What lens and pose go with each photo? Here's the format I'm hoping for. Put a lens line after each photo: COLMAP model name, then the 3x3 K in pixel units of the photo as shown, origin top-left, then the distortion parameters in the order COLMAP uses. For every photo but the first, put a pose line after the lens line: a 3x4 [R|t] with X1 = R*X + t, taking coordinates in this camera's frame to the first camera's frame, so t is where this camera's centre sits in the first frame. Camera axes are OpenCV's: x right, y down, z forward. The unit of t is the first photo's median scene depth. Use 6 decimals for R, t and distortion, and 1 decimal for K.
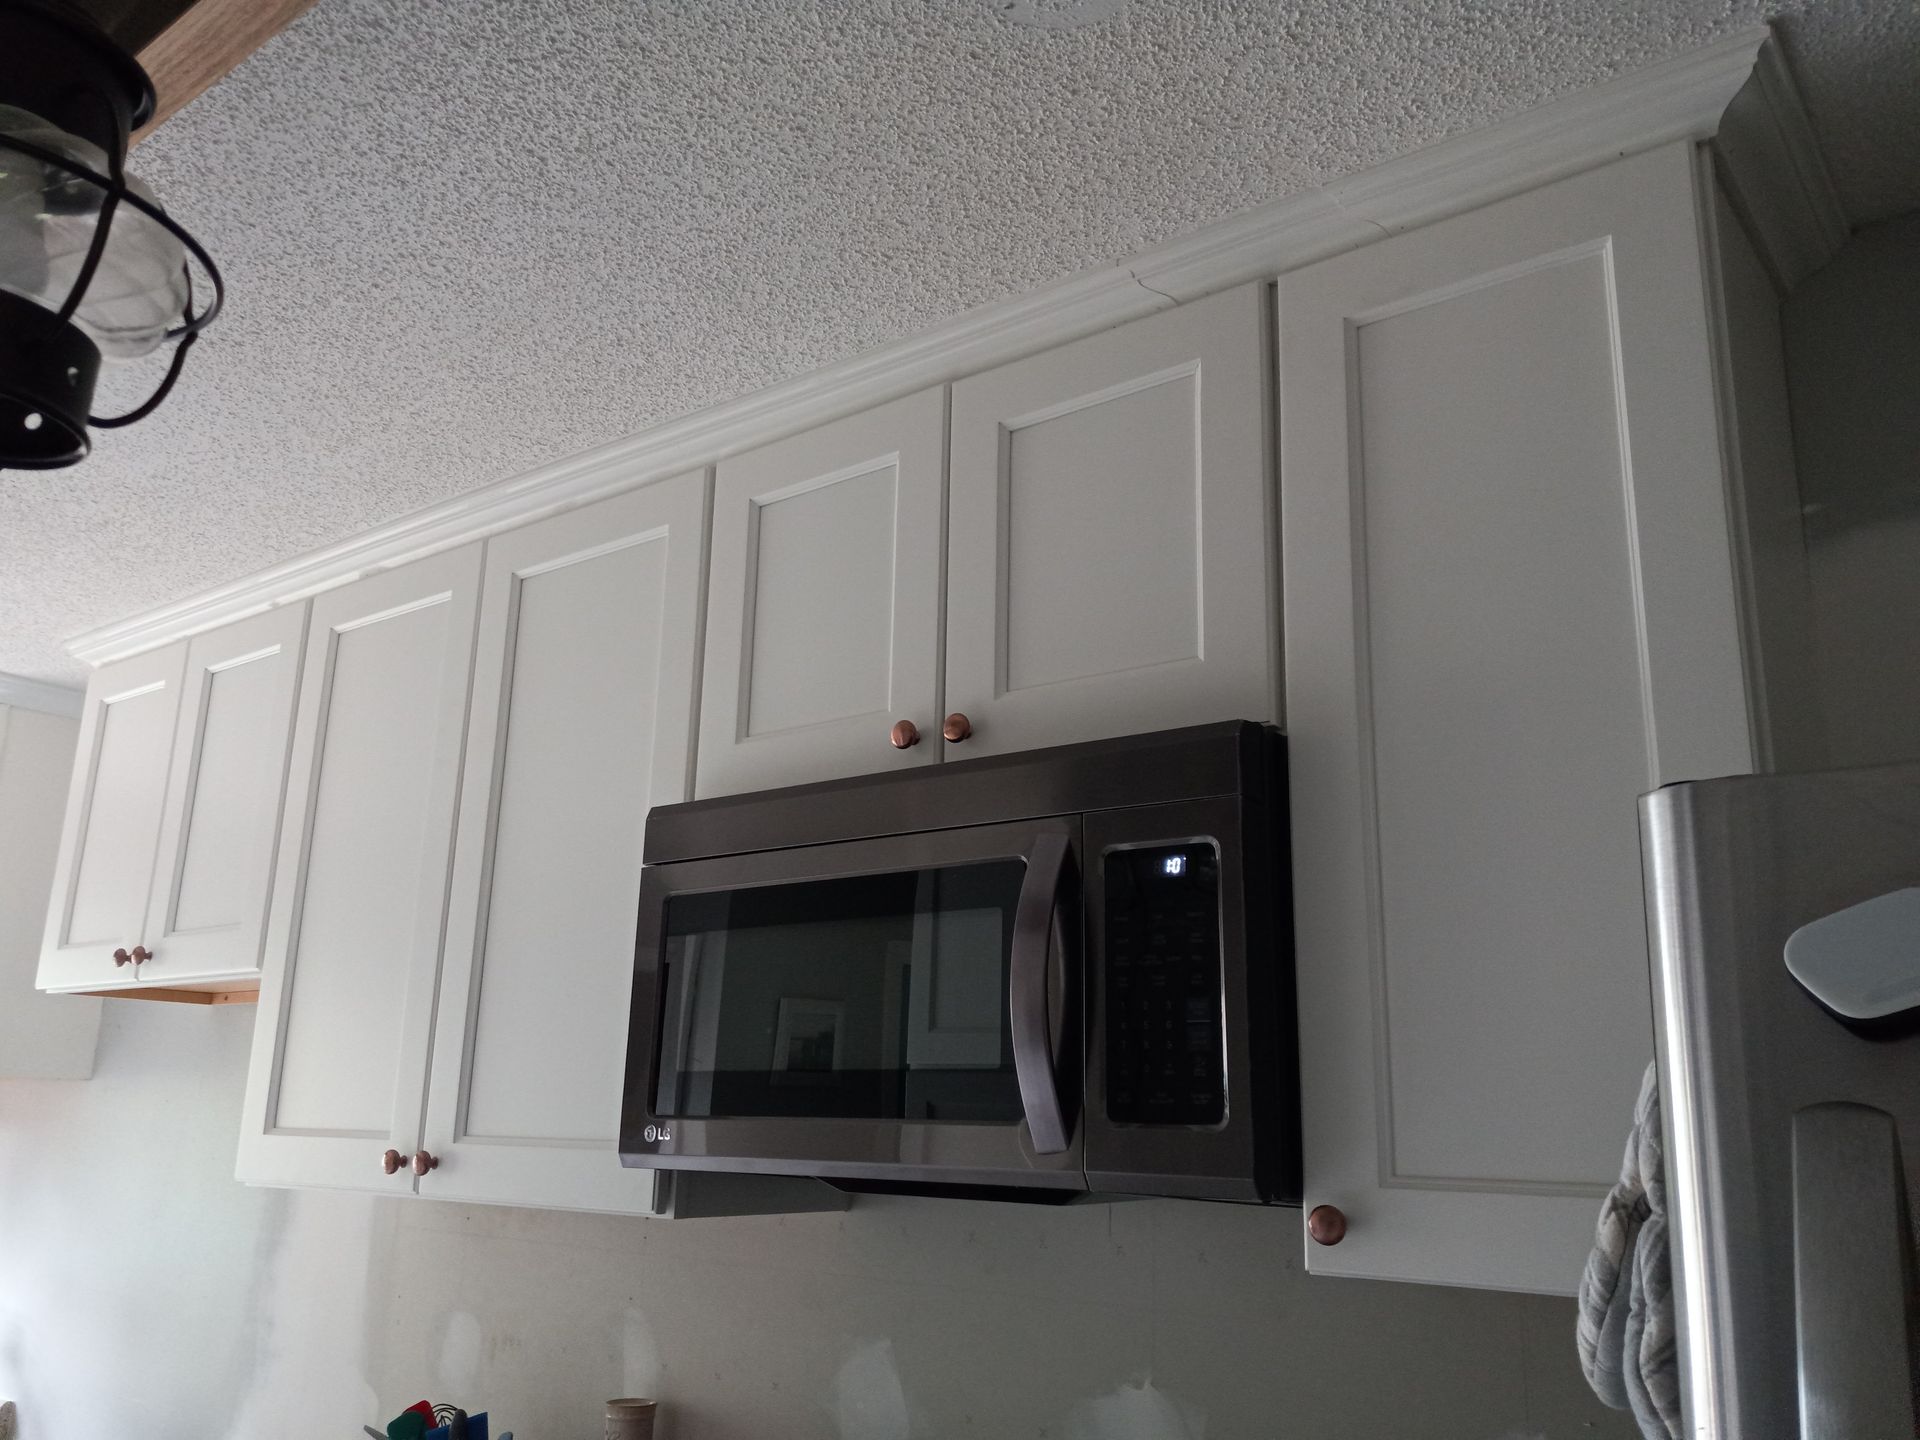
lens RADIAL K [[1600.3, 0, 960.0], [0, 1600.3, 720.0], [0, 0, 1]] dist [0.024359, -0.001049]
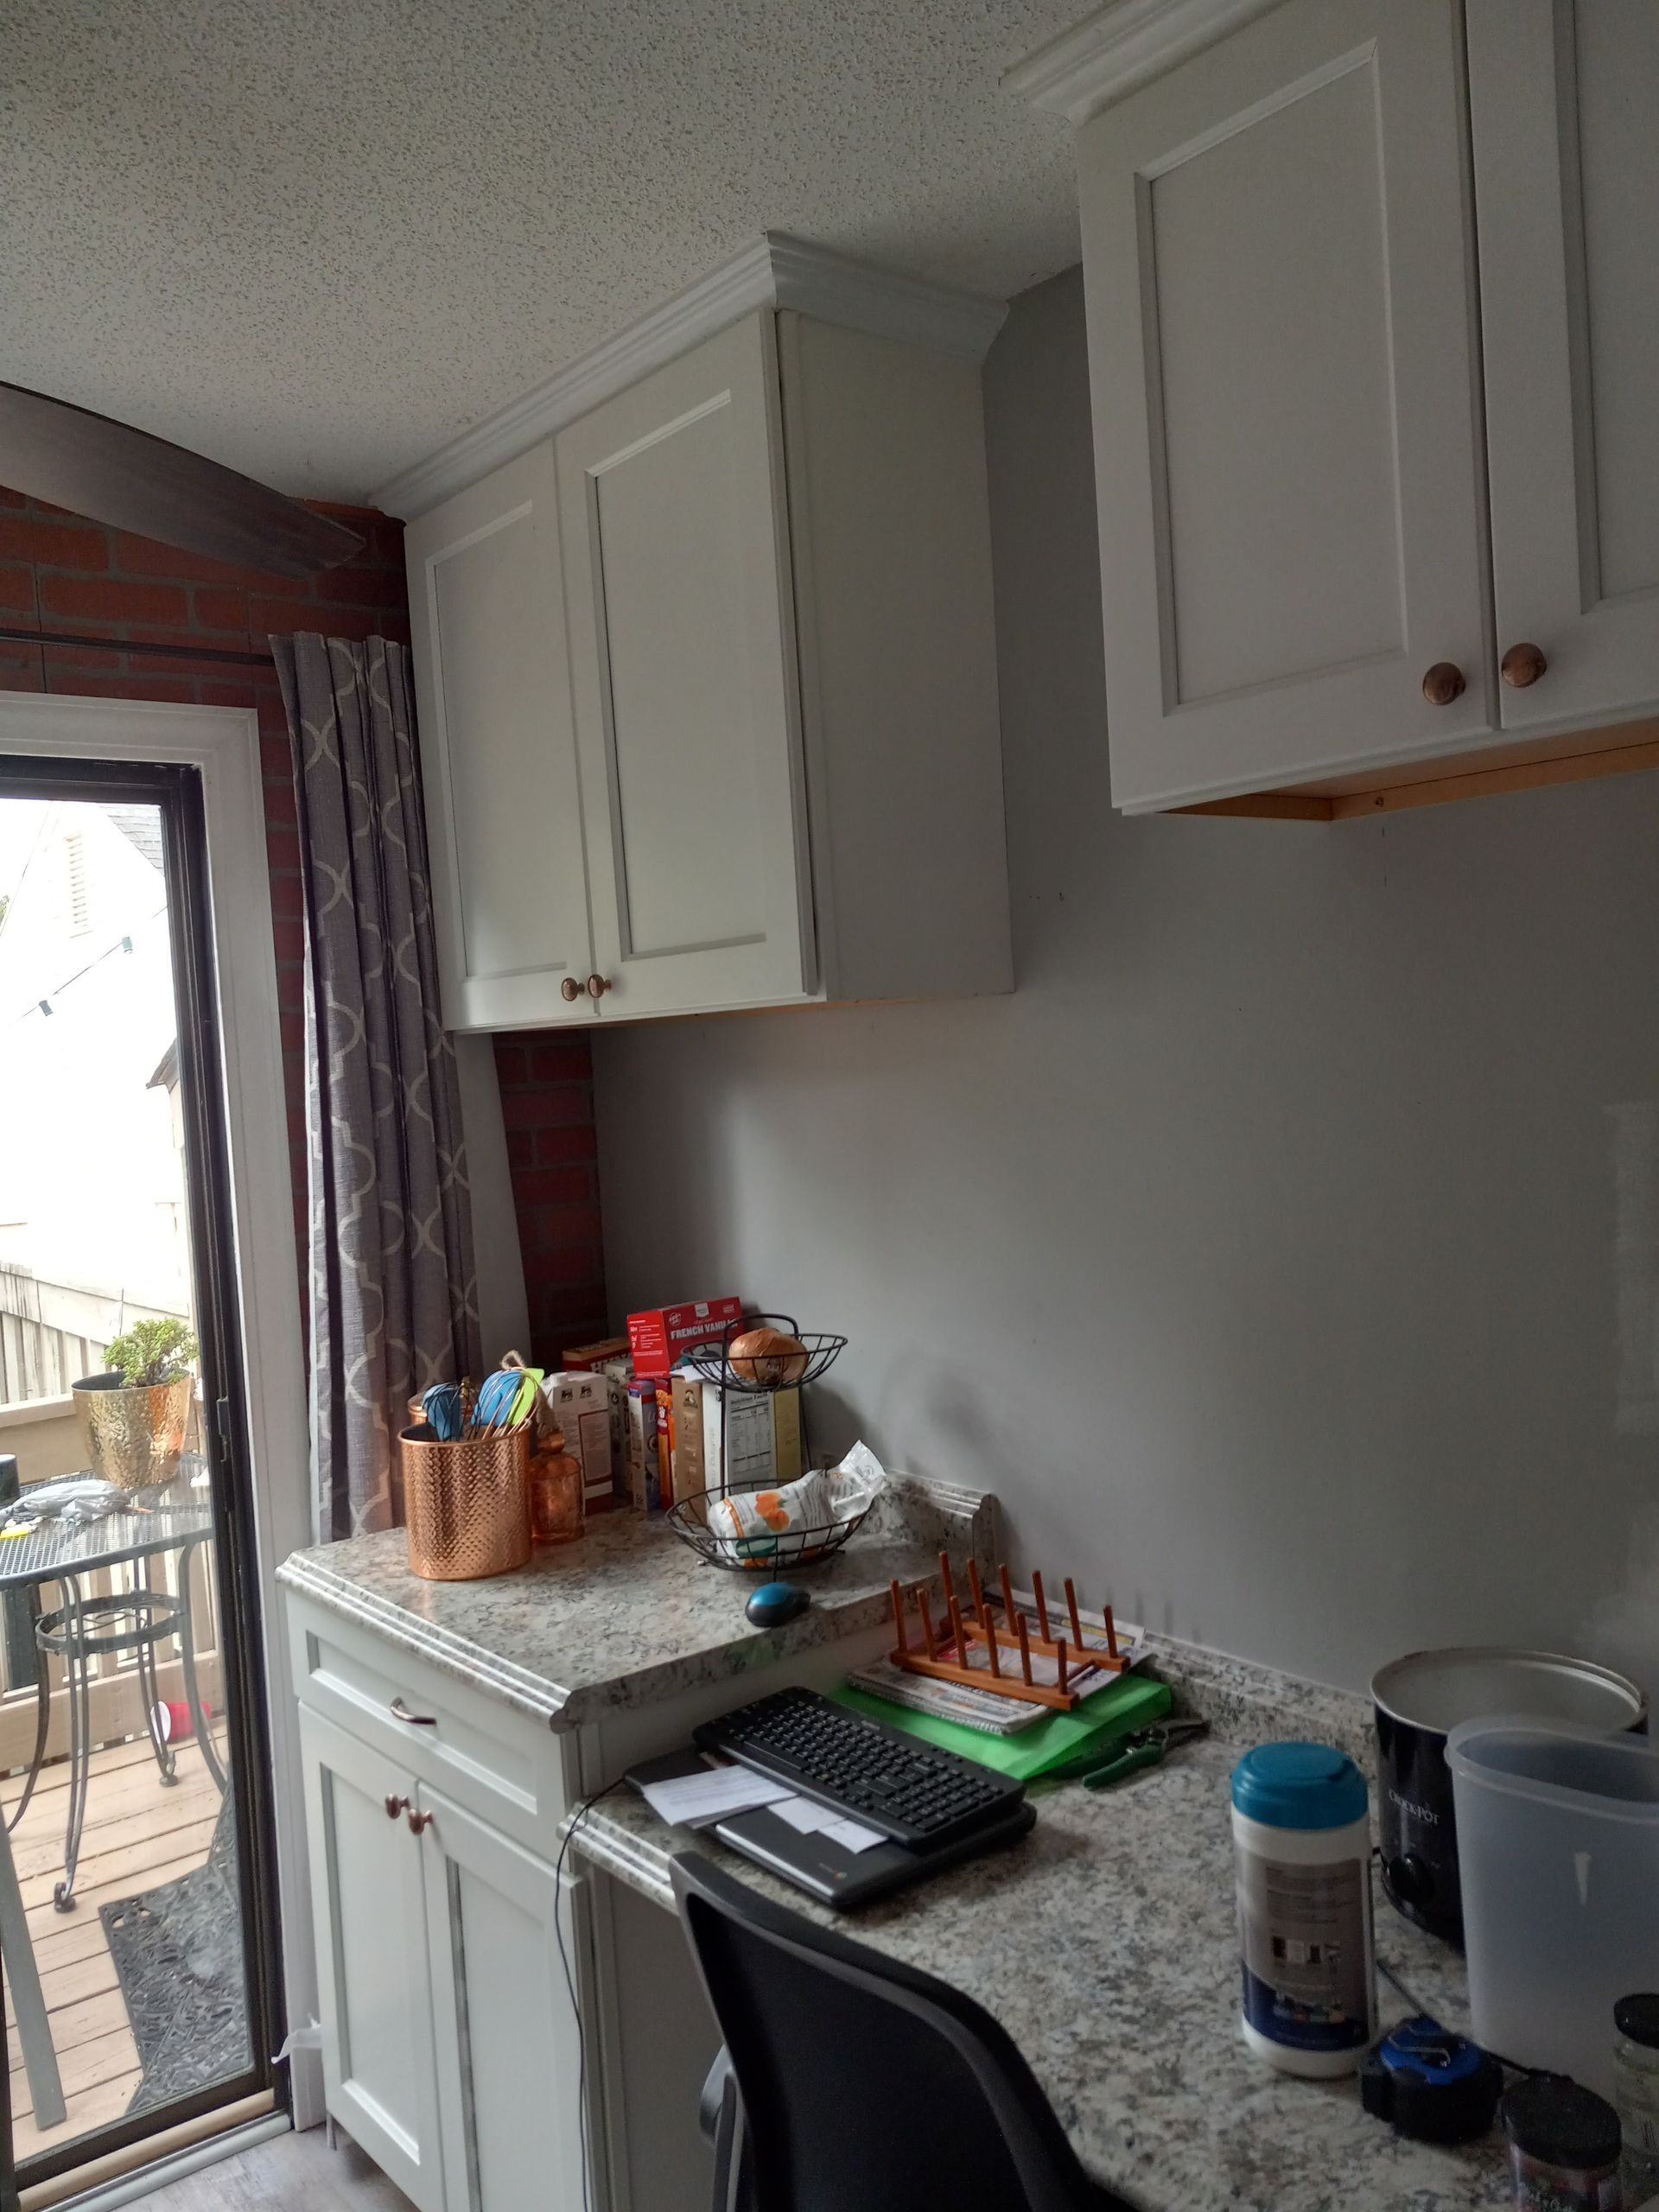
lens RADIAL K [[1752.9, 0, 829.5], [0, 1752.9, 1106.0], [0, 0, 1]] dist [0.018698, -0.004526]
pose [[0.972363, -0.076359, -0.220634, -0.762886], [0.138363, 0.949646, 0.281118, 0.127285], [0.188059, -0.303877, 0.933966, 0.629021]]
